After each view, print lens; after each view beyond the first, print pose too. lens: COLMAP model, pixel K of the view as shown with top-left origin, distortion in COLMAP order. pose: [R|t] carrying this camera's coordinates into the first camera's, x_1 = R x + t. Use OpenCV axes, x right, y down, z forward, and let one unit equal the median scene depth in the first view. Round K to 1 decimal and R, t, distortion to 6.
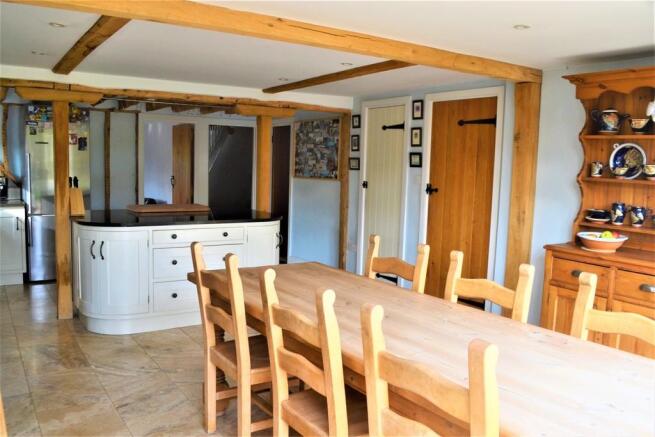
lens RADIAL K [[550.7, 0, 327.5], [0, 550.7, 218.5], [0, 0, 1]] dist [-0.117696, -0.000022]
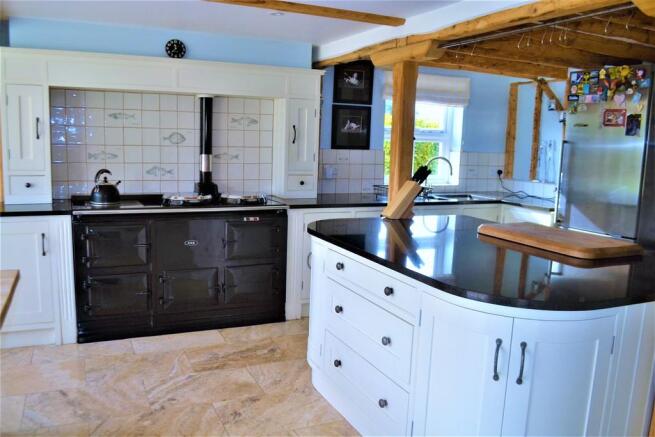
lens RADIAL K [[553.3, 0, 313.2], [0, 553.3, 219.0], [0, 0, 1]] dist [-0.052690, -0.005706]
pose [[-0.170698, 0.102714, -0.979955, 0.372163], [-0.137005, 0.982416, 0.126837, -0.107276], [0.975752, 0.155909, -0.153624, 1.290725]]
